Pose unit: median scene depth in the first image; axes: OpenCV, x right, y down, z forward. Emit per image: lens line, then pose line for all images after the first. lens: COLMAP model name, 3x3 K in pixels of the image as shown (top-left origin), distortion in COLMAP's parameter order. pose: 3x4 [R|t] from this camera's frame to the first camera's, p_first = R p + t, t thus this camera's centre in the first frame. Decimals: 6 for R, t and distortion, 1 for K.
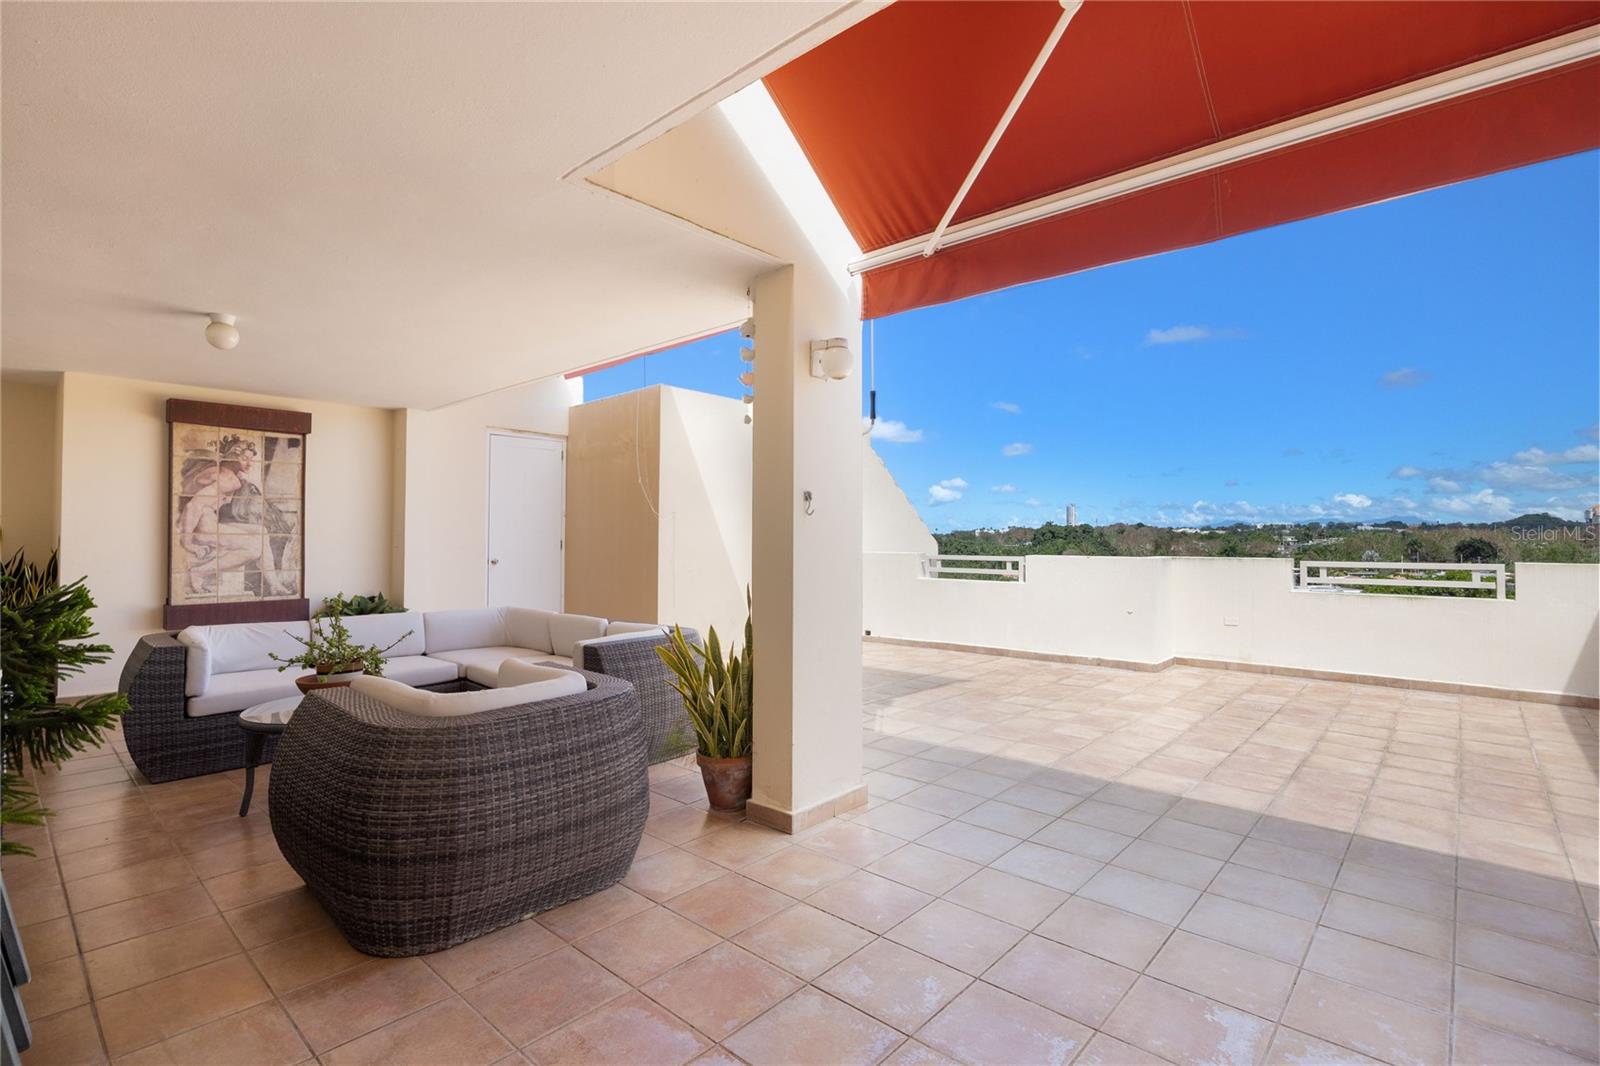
lens RADIAL K [[755.1, 0, 805.1], [0, 755.1, 526.8], [0, 0, 1]] dist [-0.007425, -0.000090]
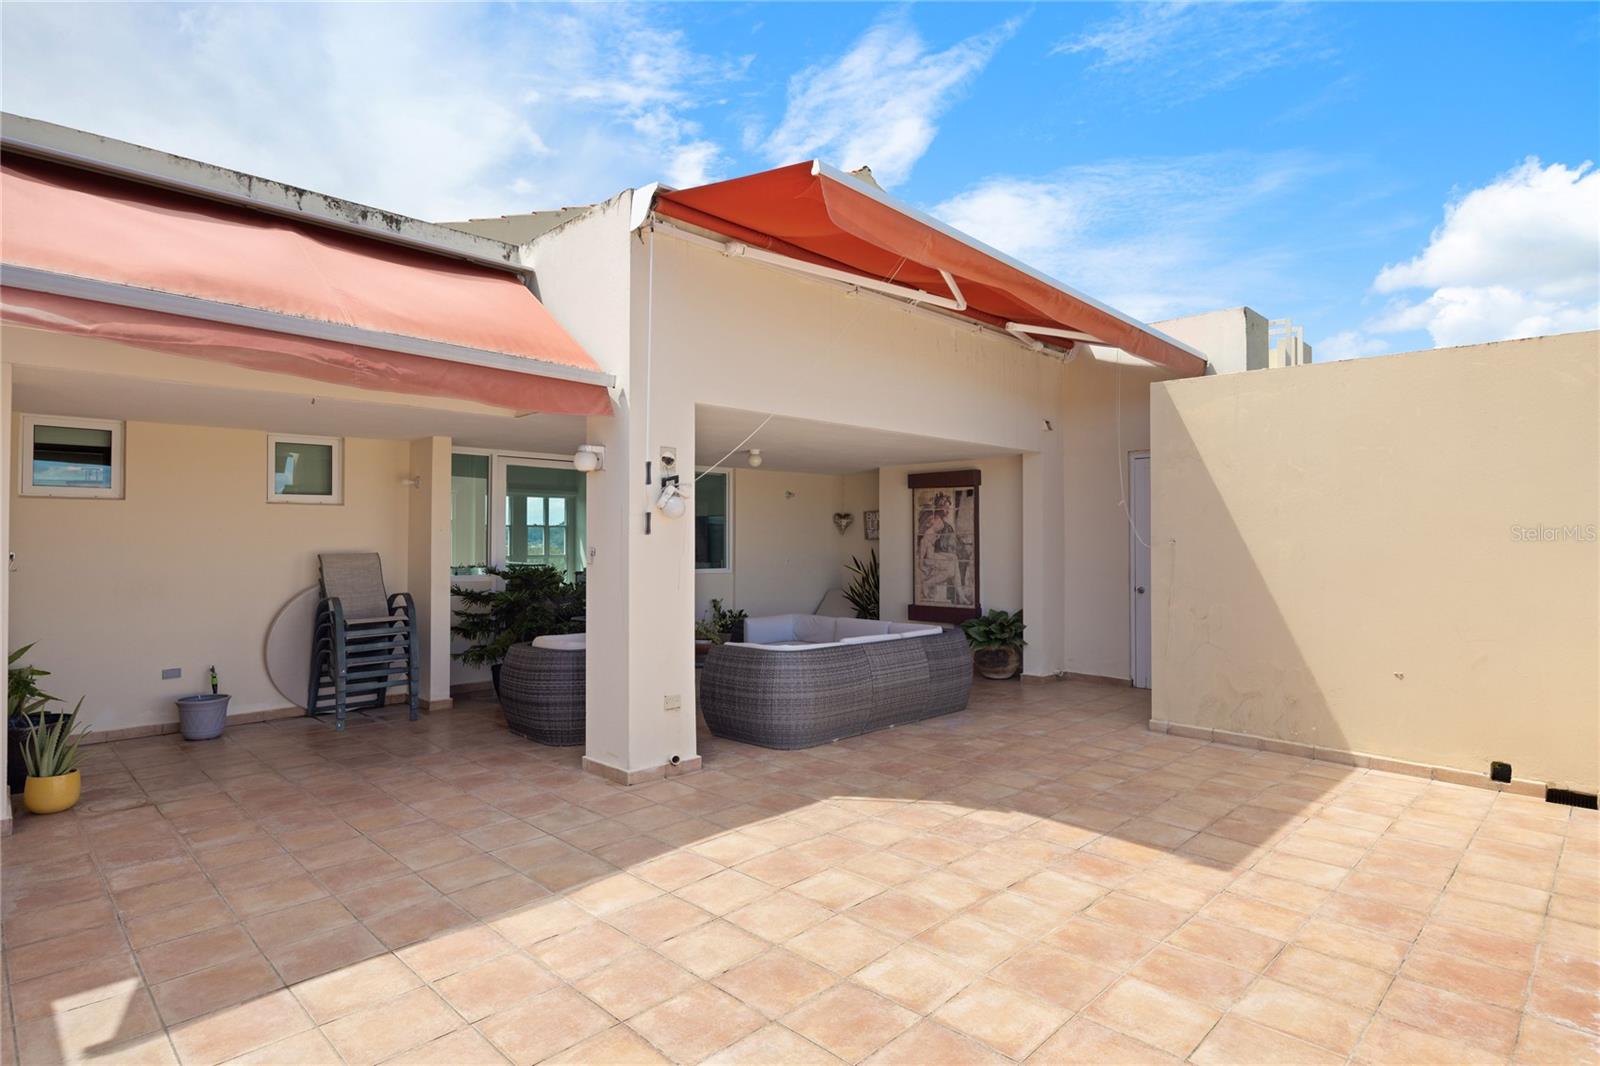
lens RADIAL K [[860.4, 0, 813.9], [0, 860.4, 538.5], [0, 0, 1]] dist [-0.001653, -0.000036]
pose [[-0.061774, -0.002971, -0.998086, 0.927458], [0.015255, 0.999876, -0.003921, -0.029099], [0.997974, -0.015468, -0.061721, 0.853970]]
